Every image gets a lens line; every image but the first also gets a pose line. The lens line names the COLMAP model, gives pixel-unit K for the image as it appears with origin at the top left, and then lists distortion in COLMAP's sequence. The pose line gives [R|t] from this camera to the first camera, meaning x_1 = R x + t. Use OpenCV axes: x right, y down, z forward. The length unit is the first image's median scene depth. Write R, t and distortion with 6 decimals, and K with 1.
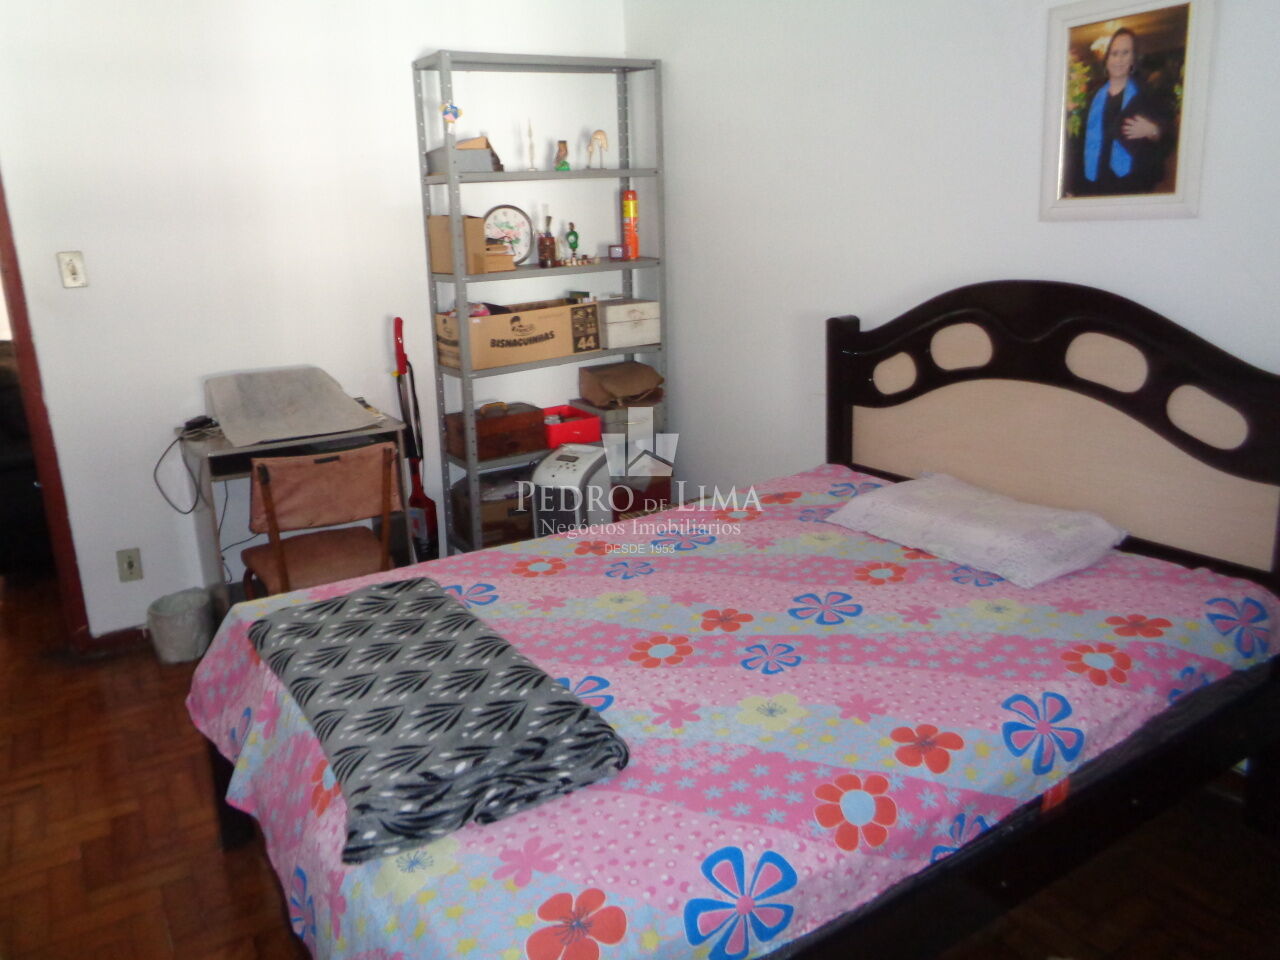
lens RADIAL K [[929.7, 0, 611.2], [0, 929.7, 476.6], [0, 0, 1]] dist [0.002896, 0.001404]
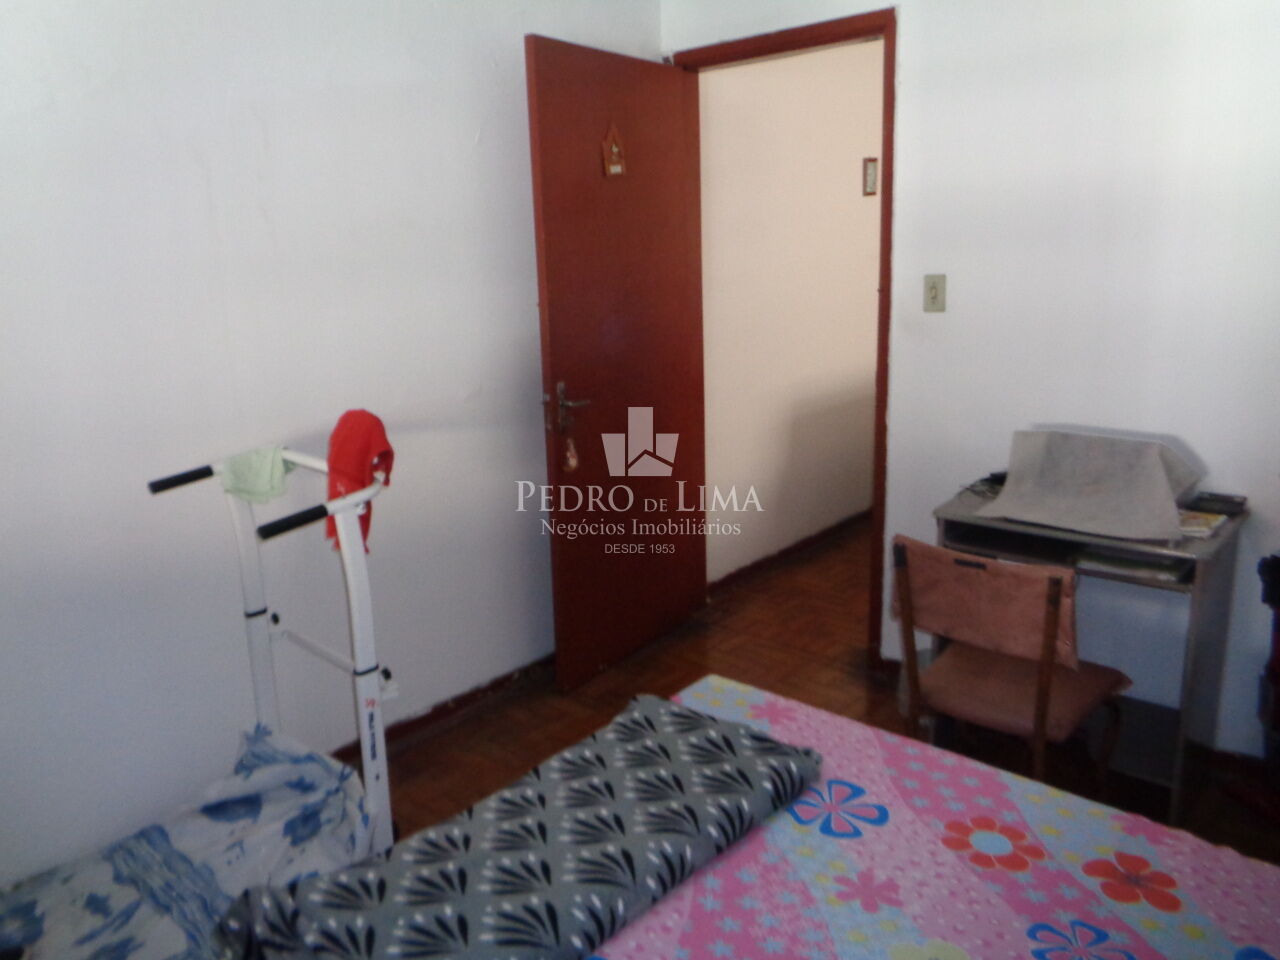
lens RADIAL K [[948.0, 0, 640.0], [0, 948.0, 480.0], [0, 0, 1]] dist [0.007559, -0.023273]
pose [[0.302886, 0.257218, -0.917659, 0.386373], [-0.243576, 0.951803, 0.186393, -0.201236], [0.921374, 0.167065, 0.350940, 0.569837]]
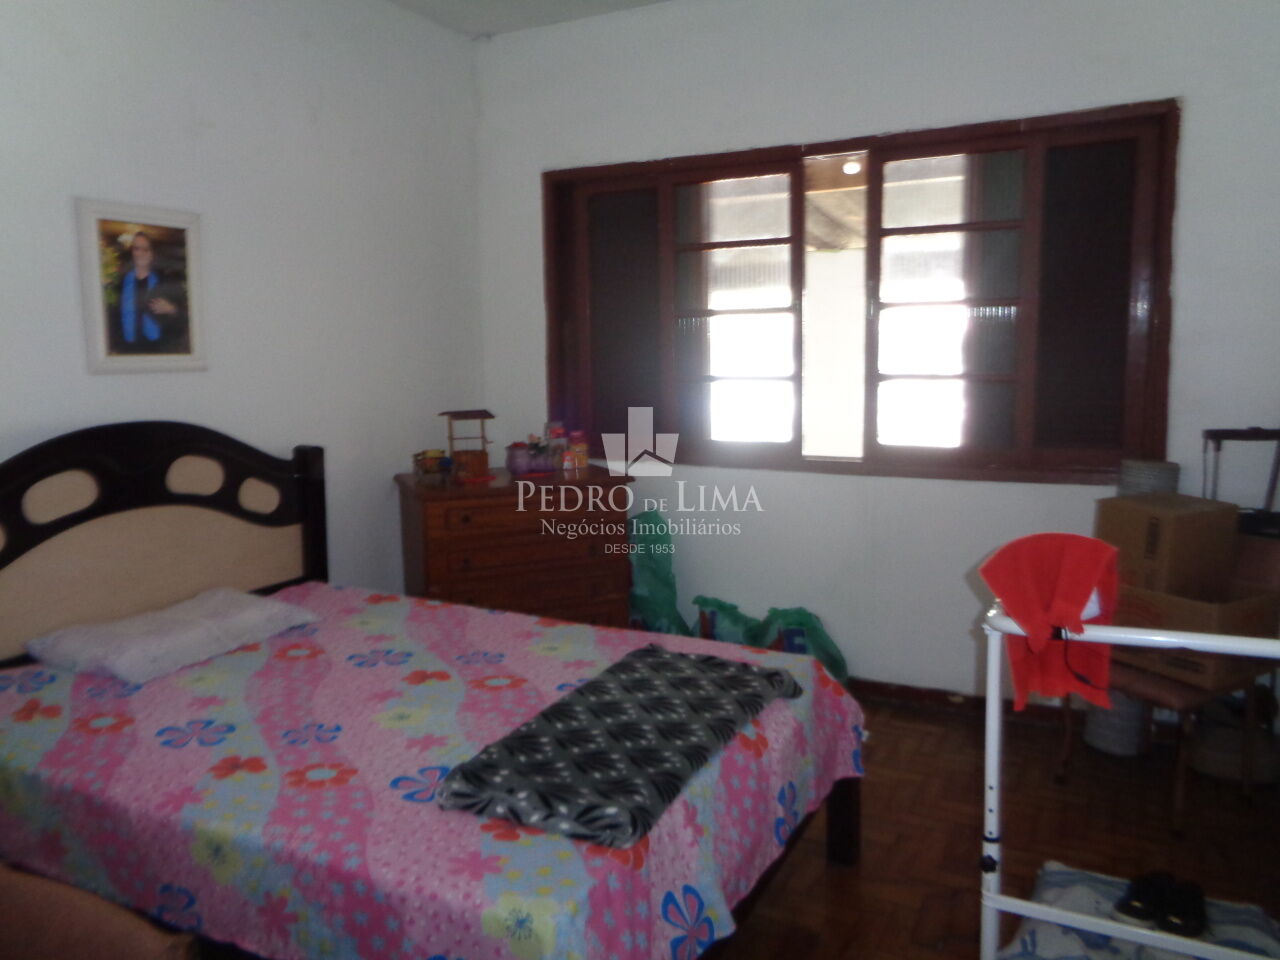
lens RADIAL K [[948.0, 0, 640.0], [0, 948.0, 480.0], [0, 0, 1]] dist [0.007559, -0.023273]
pose [[-0.525209, -0.072111, 0.847912, -0.958183], [0.261062, 0.934703, 0.241198, -0.283667], [-0.809939, 0.348037, -0.472089, 1.150998]]
